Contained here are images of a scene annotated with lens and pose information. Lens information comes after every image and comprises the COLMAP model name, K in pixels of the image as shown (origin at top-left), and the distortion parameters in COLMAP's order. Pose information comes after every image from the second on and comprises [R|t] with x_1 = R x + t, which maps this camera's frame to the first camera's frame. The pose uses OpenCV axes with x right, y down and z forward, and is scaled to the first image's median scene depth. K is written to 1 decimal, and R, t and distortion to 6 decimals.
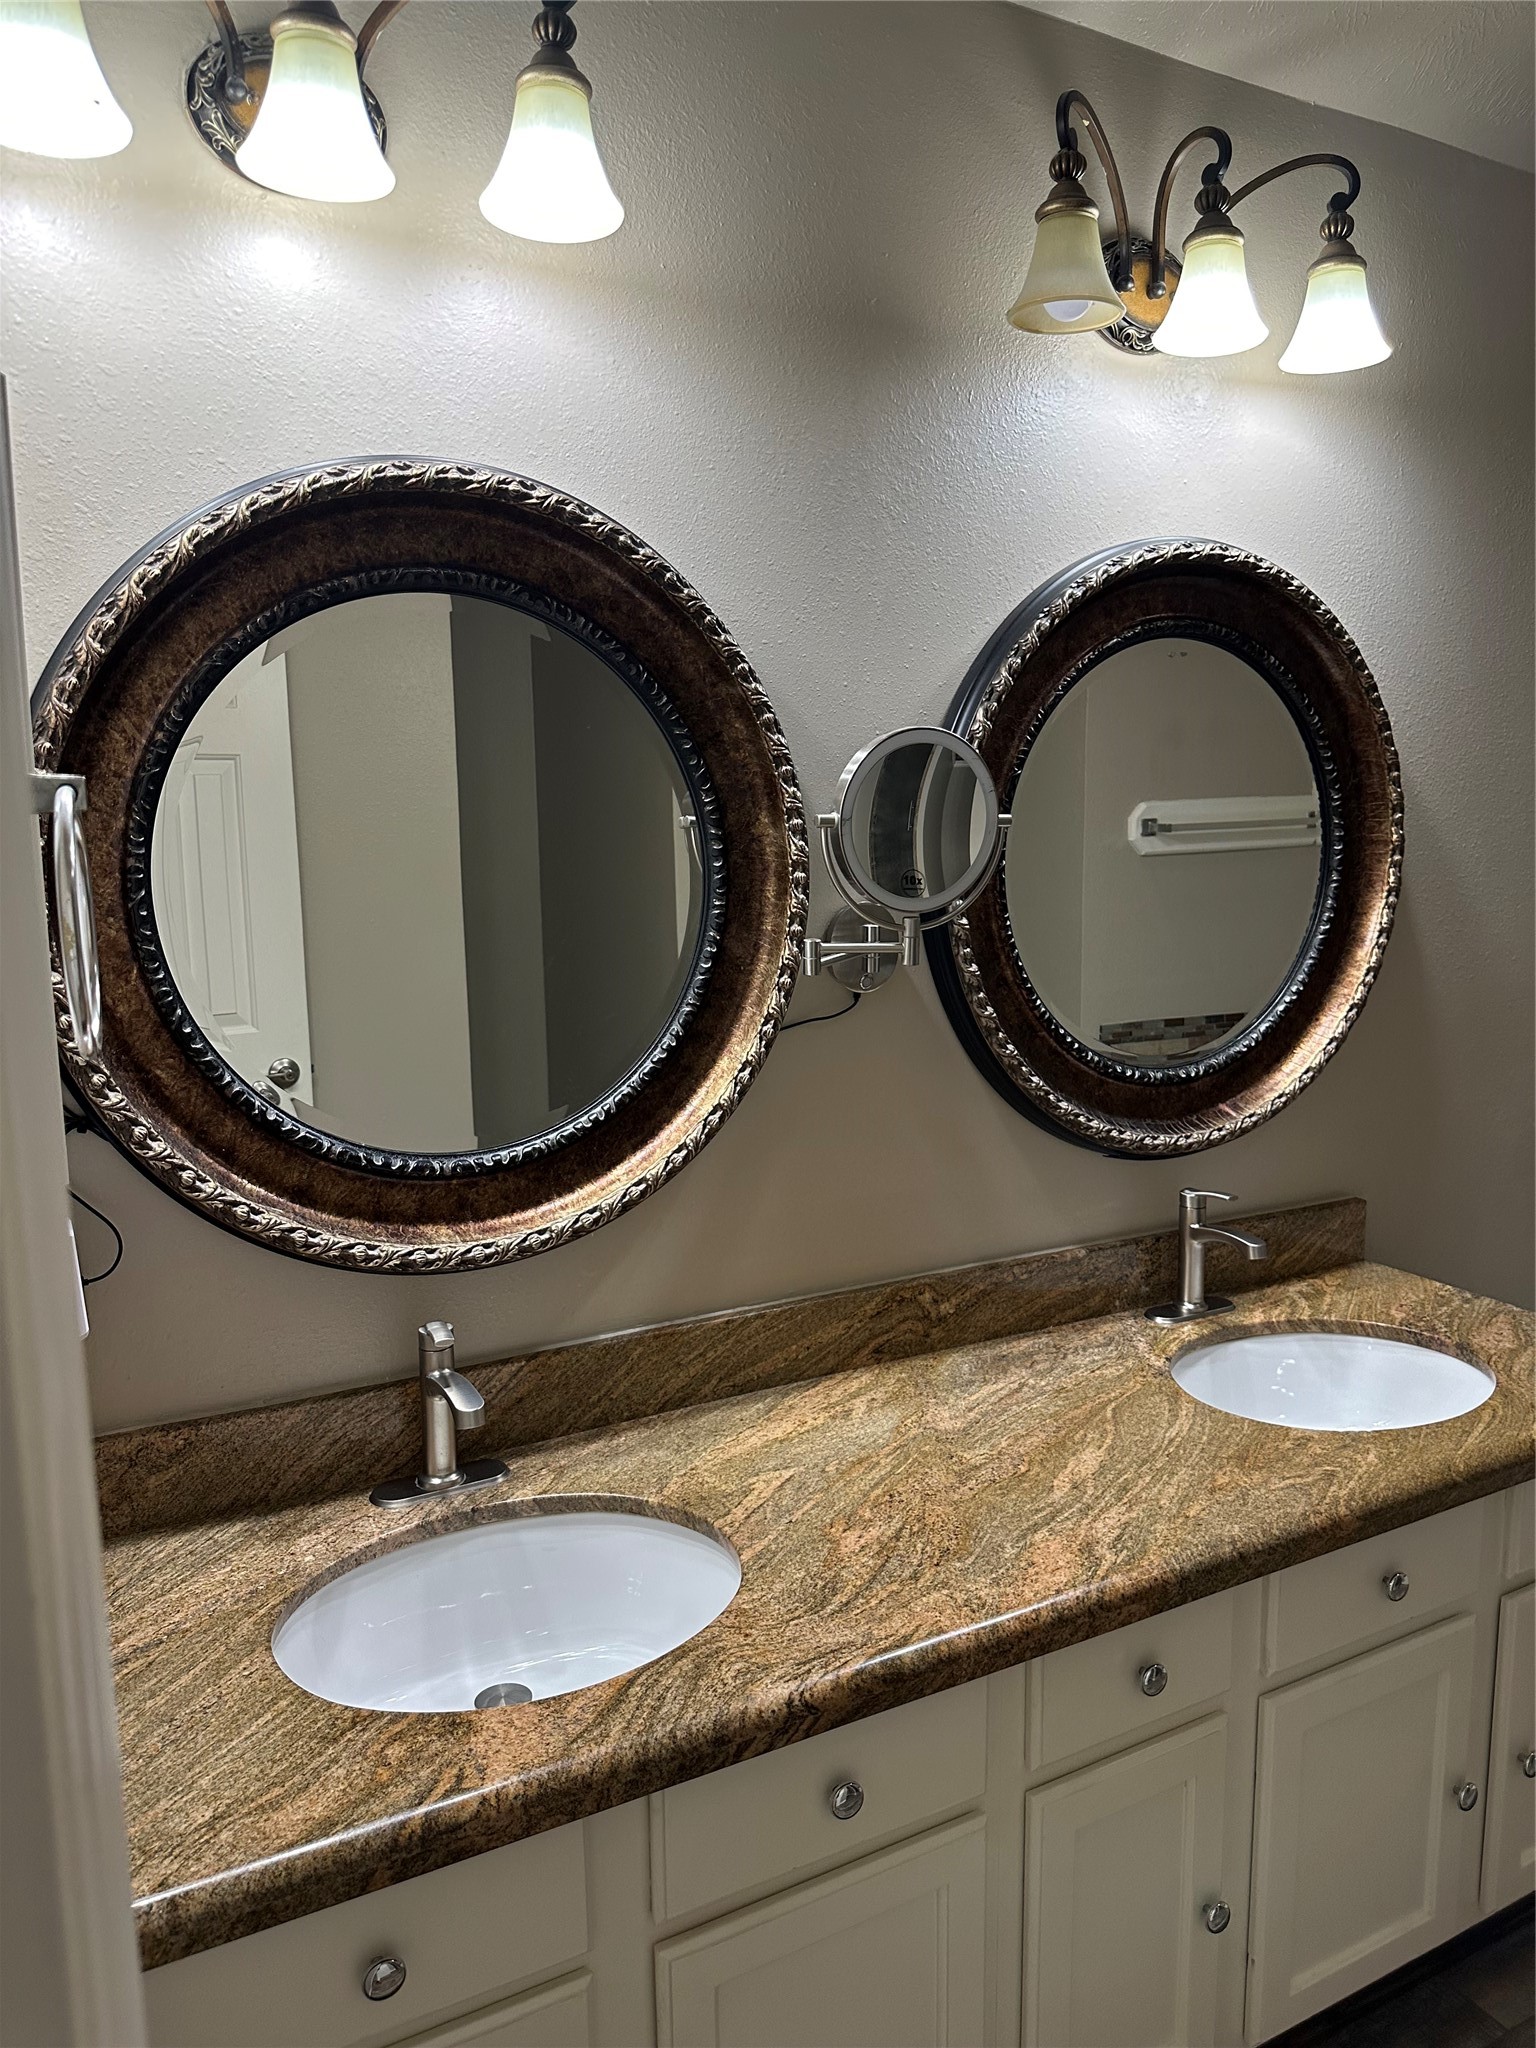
lens RADIAL K [[1445.7, 0, 814.7], [0, 1445.7, 1026.3], [0, 0, 1]] dist [0.026793, -0.038968]
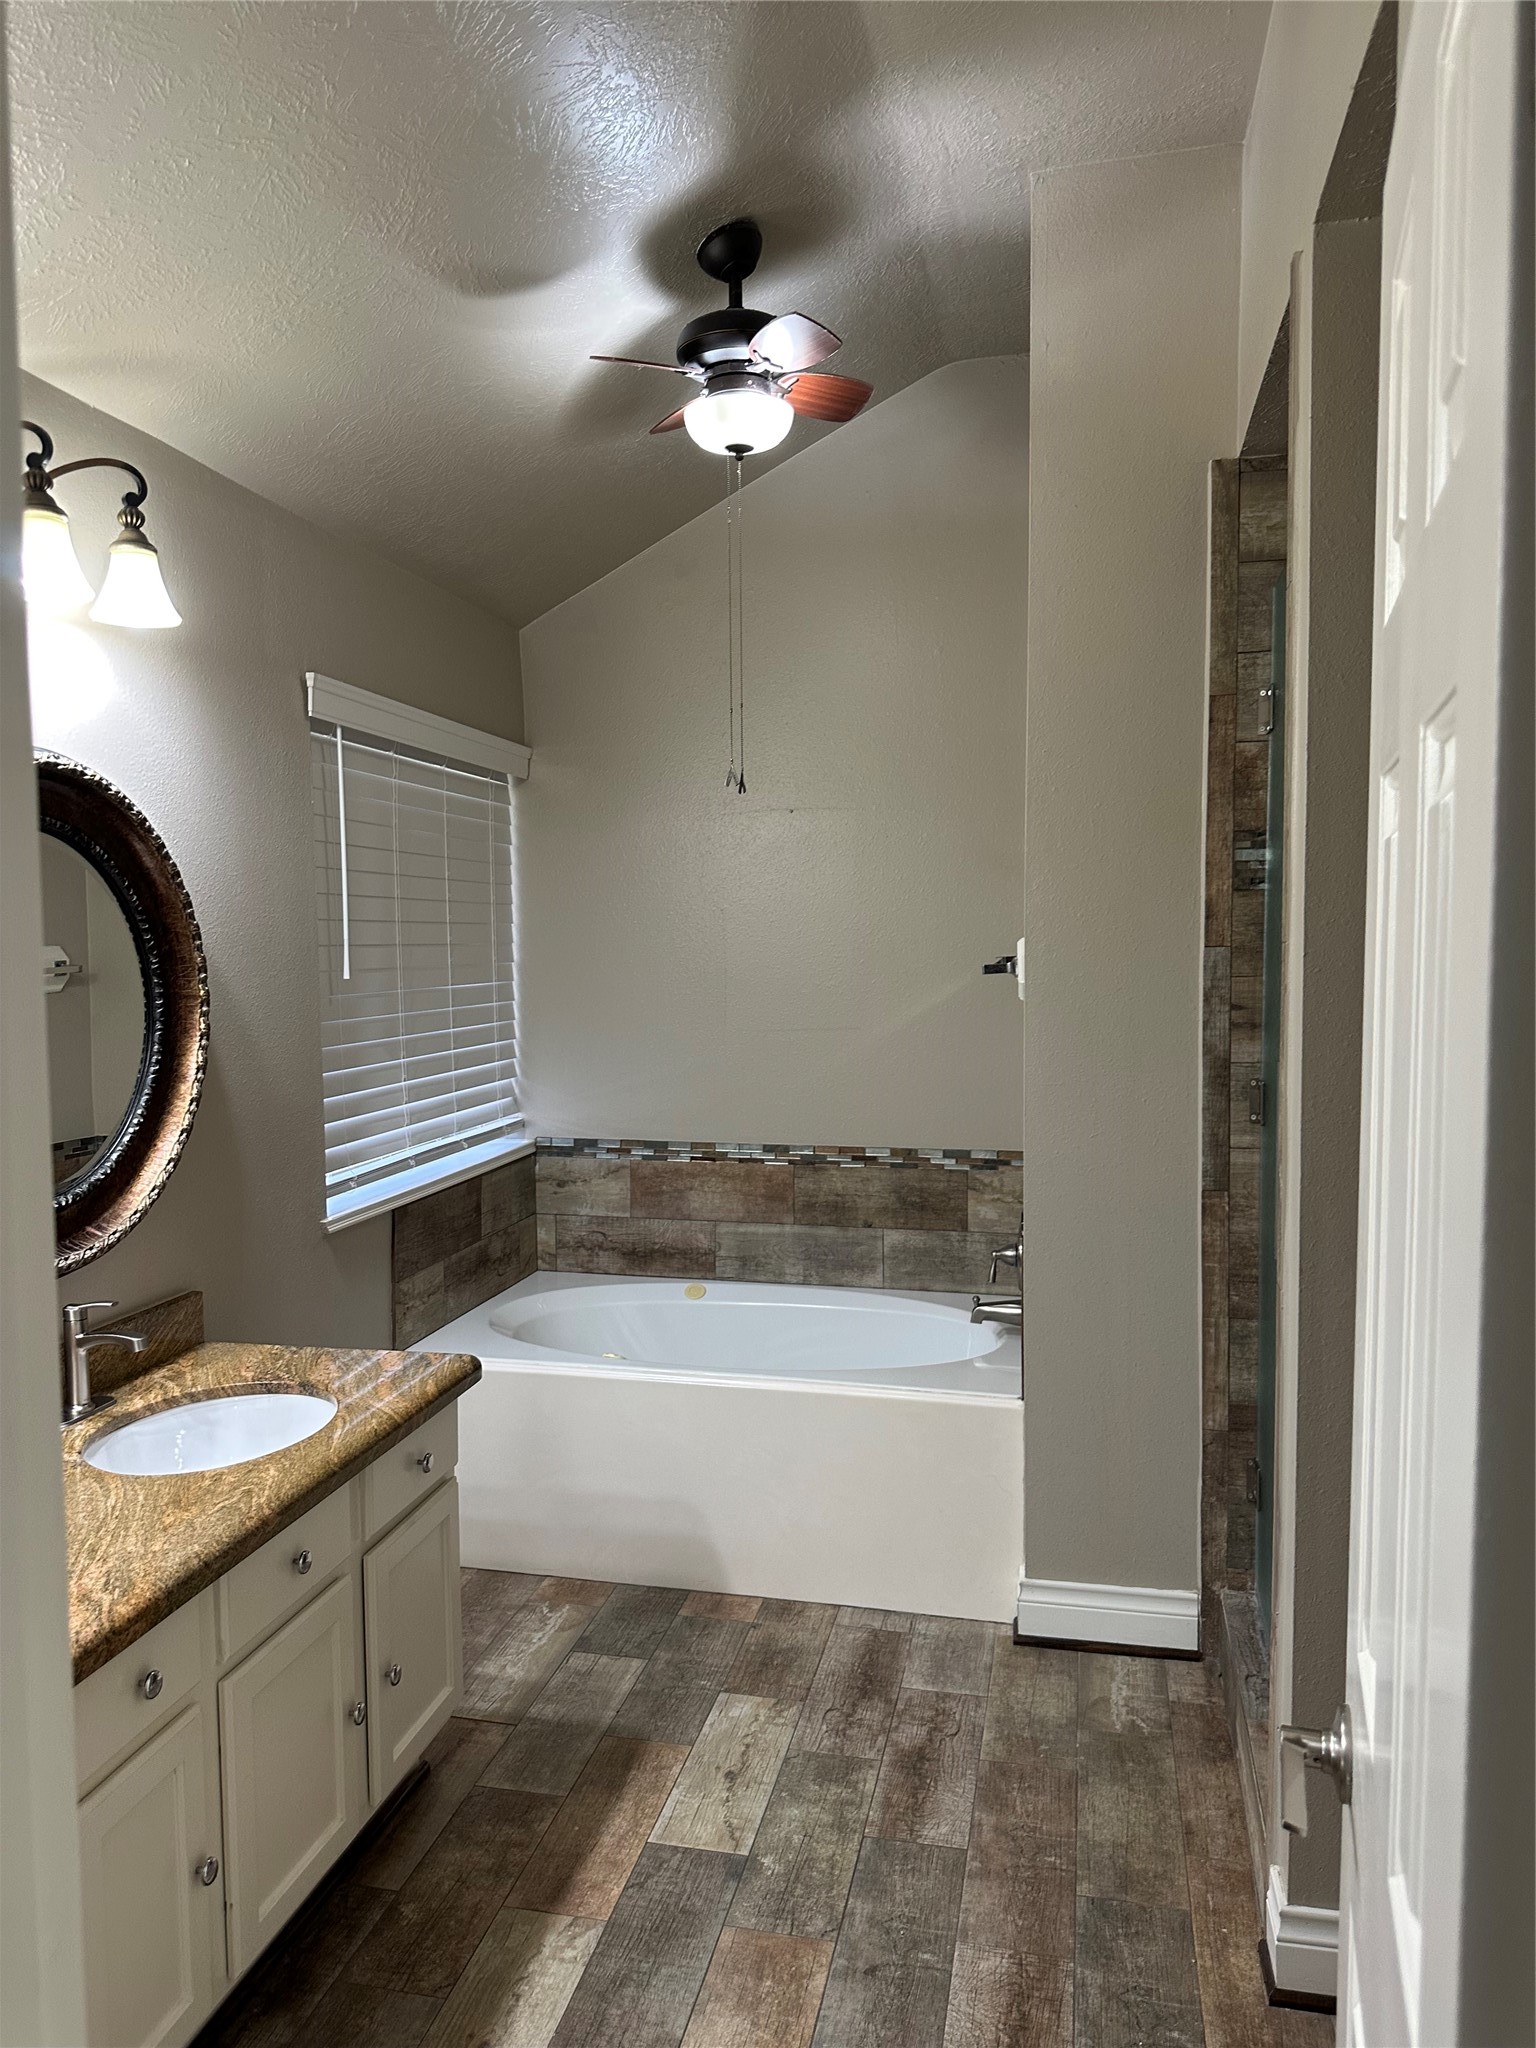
lens RADIAL K [[1445.7, 0, 758.6], [0, 1445.7, 1027.2], [0, 0, 1]] dist [0.026793, -0.038968]
pose [[0.663352, -0.044836, 0.746963, -0.225297], [0.111495, 0.992983, -0.039412, 0.001205], [-0.739955, 0.109427, 0.663697, -0.182608]]
